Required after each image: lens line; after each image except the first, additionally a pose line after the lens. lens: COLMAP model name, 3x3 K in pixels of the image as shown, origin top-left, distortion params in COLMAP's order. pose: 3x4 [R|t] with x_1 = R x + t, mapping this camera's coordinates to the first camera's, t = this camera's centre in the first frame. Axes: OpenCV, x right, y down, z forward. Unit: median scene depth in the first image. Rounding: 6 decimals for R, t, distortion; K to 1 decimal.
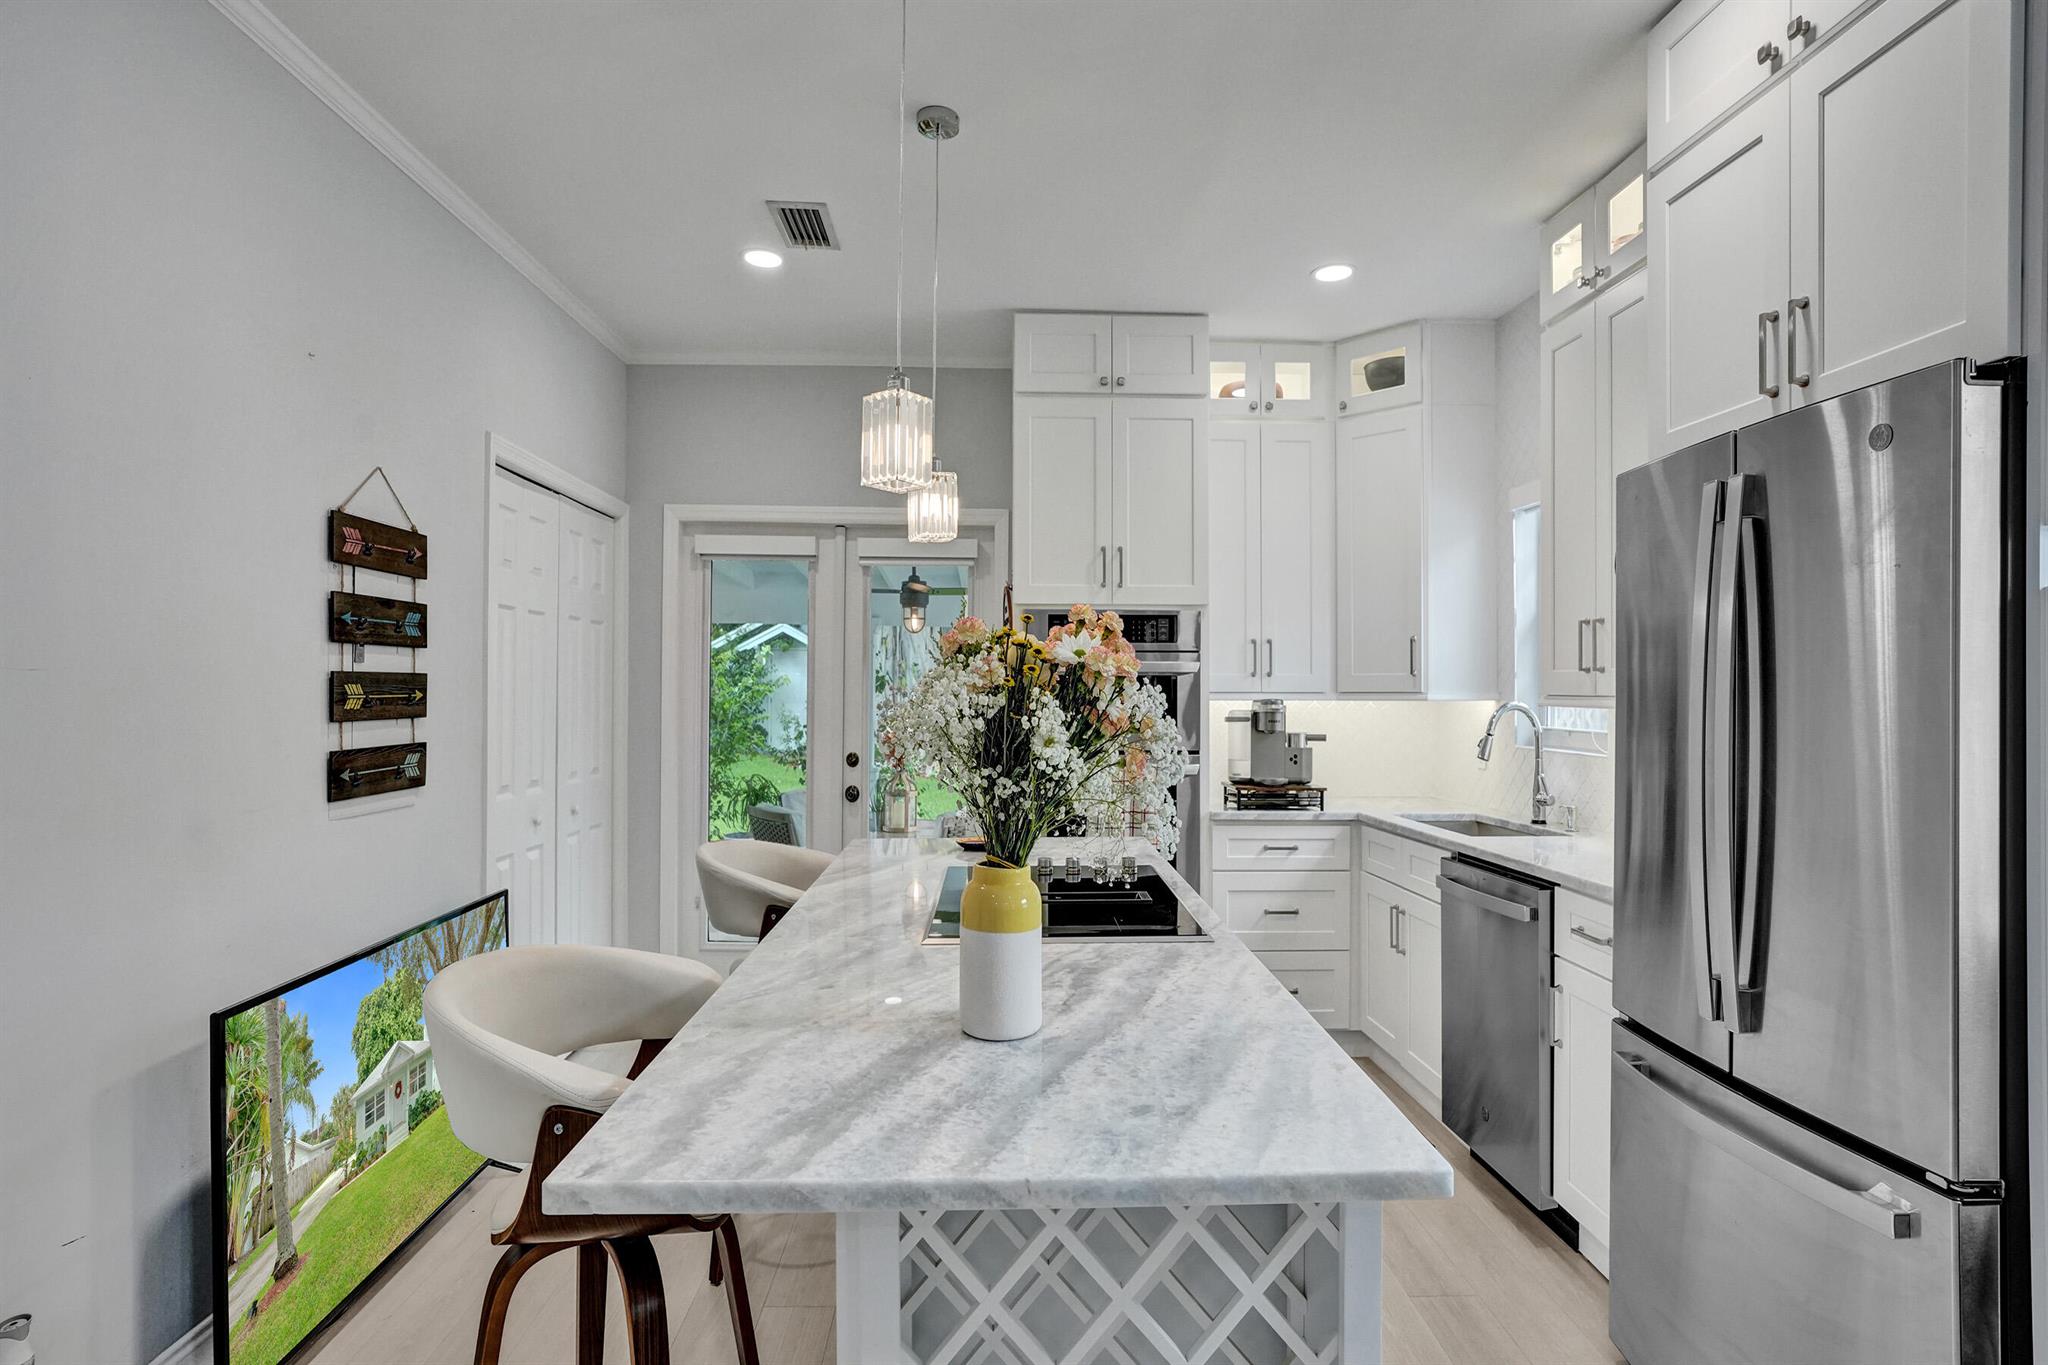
lens RADIAL K [[979.6, 0, 1024.9], [0, 979.6, 685.9], [0, 0, 1]] dist [-0.049740, 0.027494]
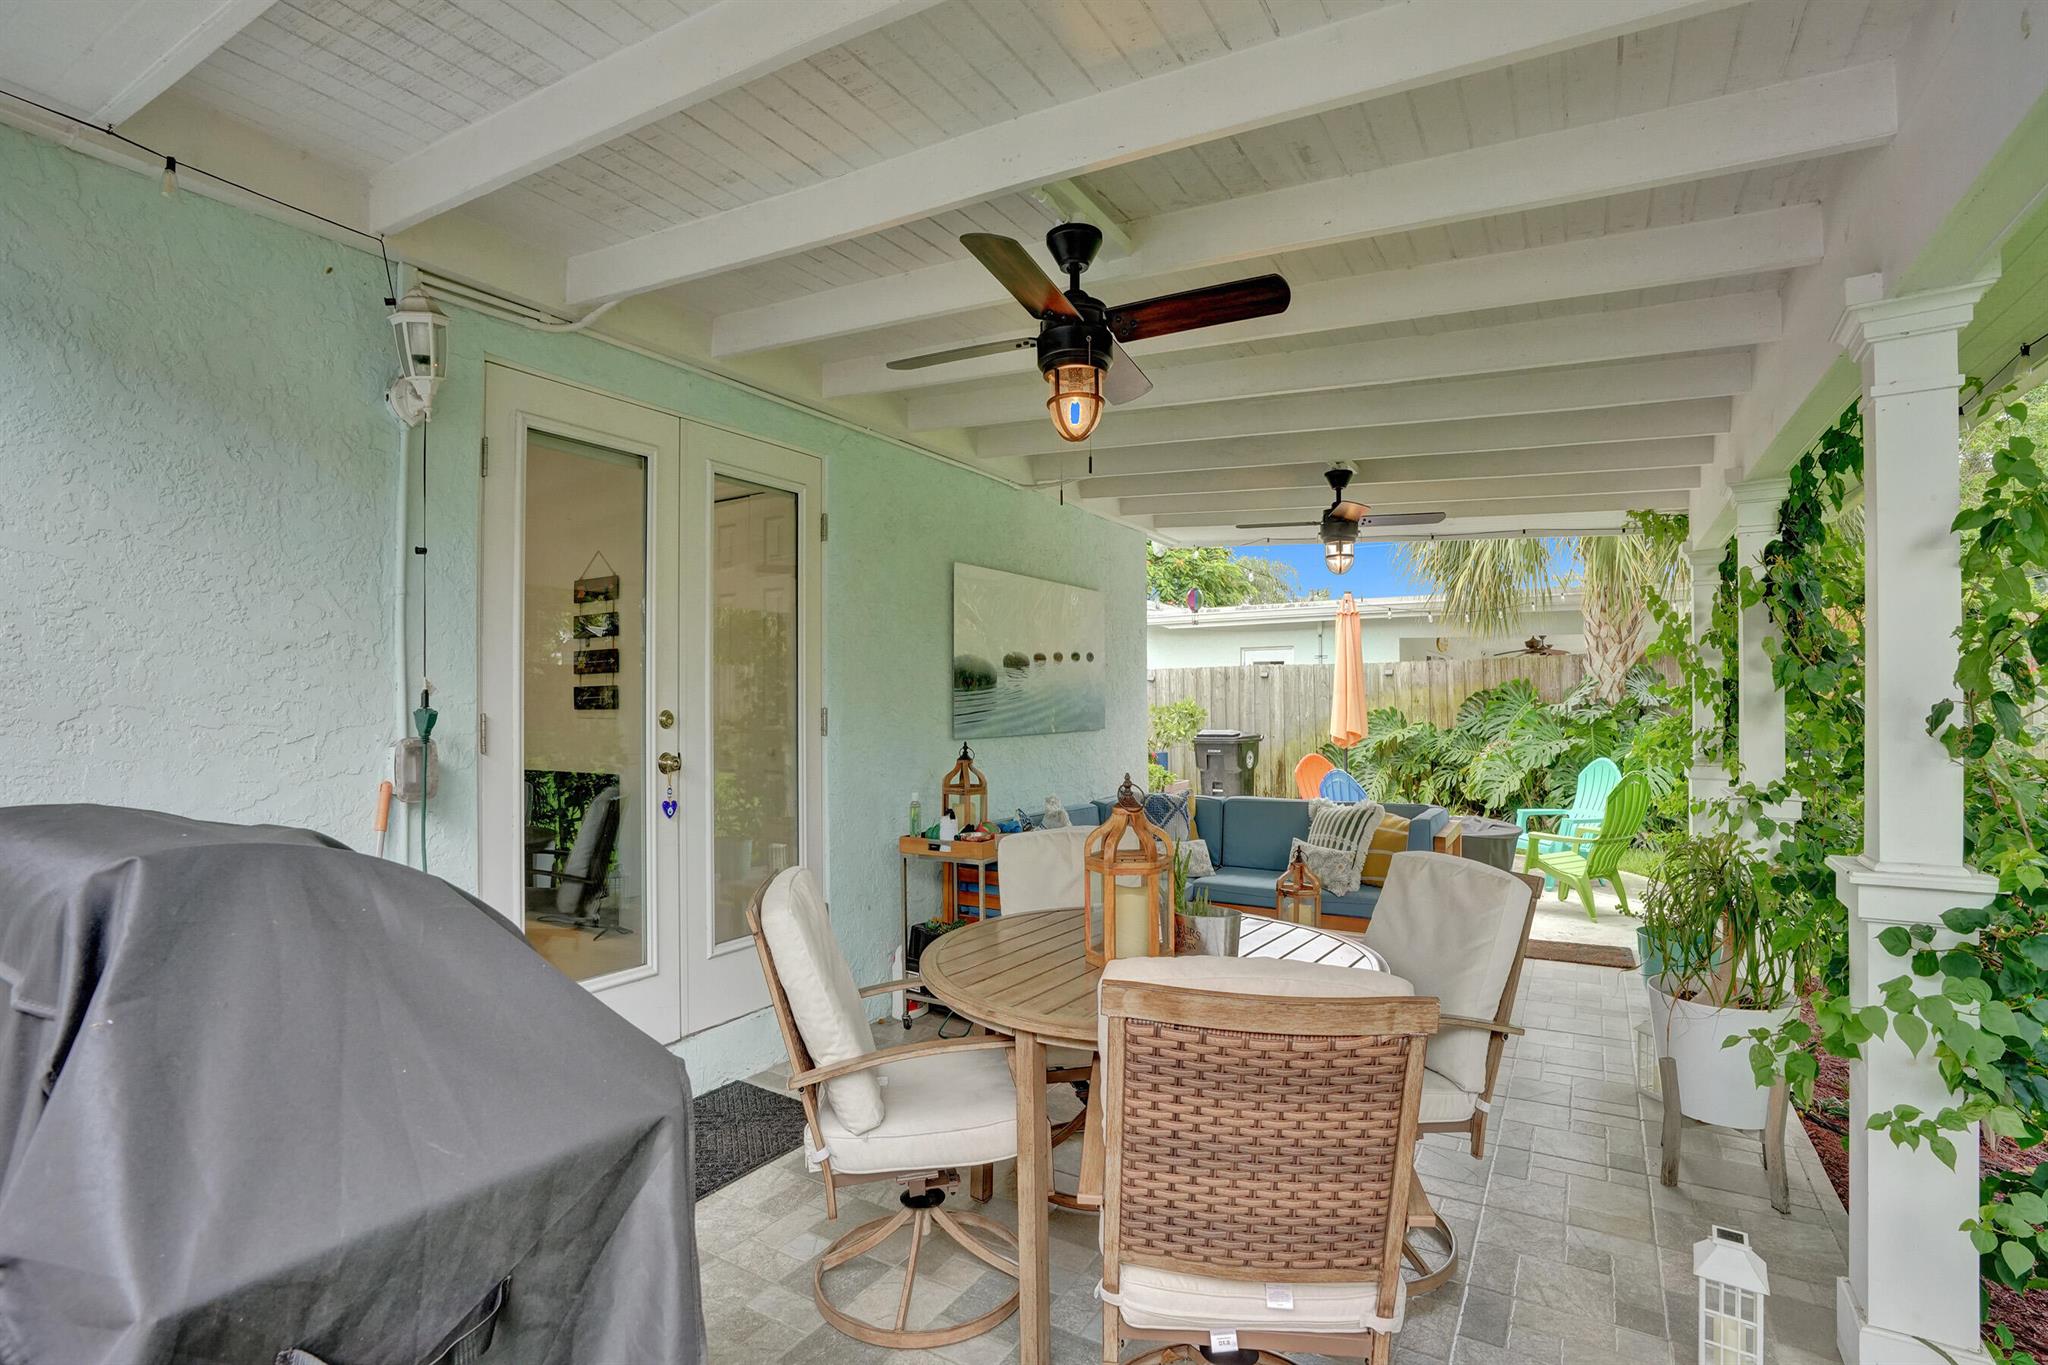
lens RADIAL K [[955.8, 0, 1022.5], [0, 955.8, 697.1], [0, 0, 1]] dist [-0.045855, 0.000009]
pose [[-0.540594, -0.012656, -0.841189, 0.498562], [0.002337, 0.999860, -0.016545, 0.113674], [0.841281, -0.010910, -0.540489, 2.674362]]
